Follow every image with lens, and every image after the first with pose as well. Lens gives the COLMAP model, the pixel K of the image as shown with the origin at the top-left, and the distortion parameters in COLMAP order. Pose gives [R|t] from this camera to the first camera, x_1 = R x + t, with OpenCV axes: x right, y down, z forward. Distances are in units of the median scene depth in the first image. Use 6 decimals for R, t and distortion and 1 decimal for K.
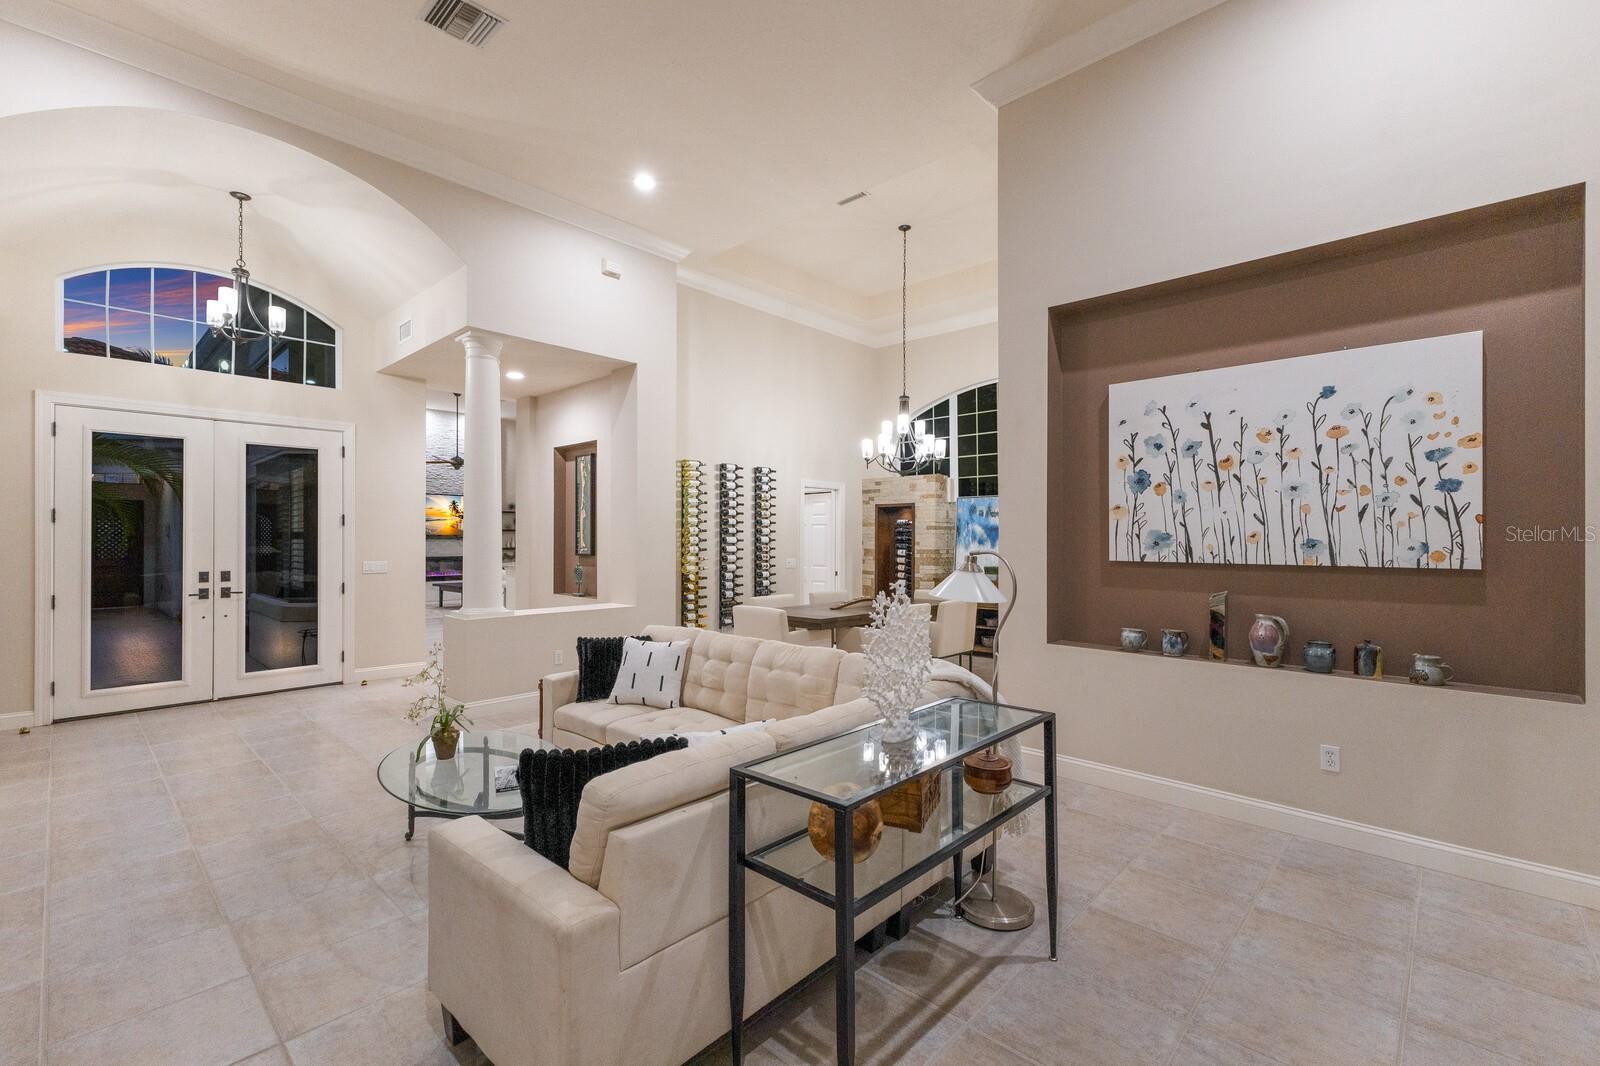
lens RADIAL K [[686.0, 0, 800.0], [0, 686.0, 533.0], [0, 0, 1]] dist [0.010544, -0.000022]
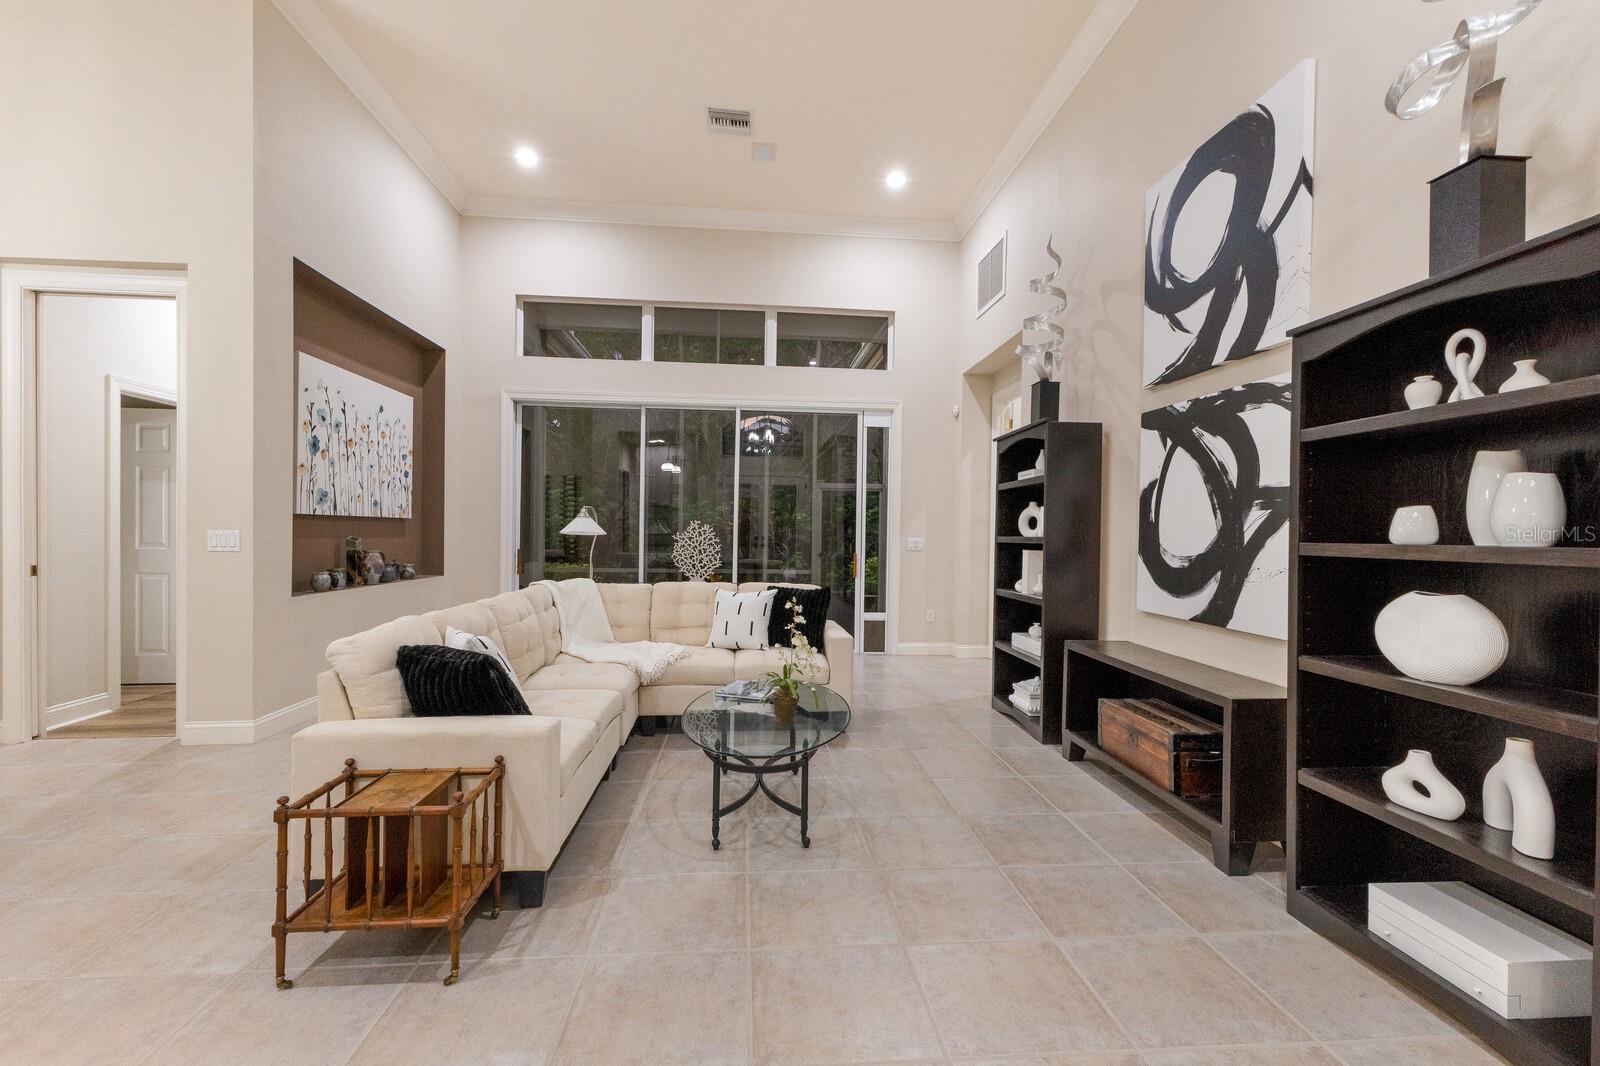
lens RADIAL K [[698.7, 0, 808.1], [0, 698.7, 543.4], [0, 0, 1]] dist [0.015150, 0.000163]
pose [[-0.748040, -0.021098, 0.663319, -0.573767], [-0.018467, 0.999769, 0.010974, 0.038657], [-0.663397, -0.004041, -0.748257, 0.836699]]
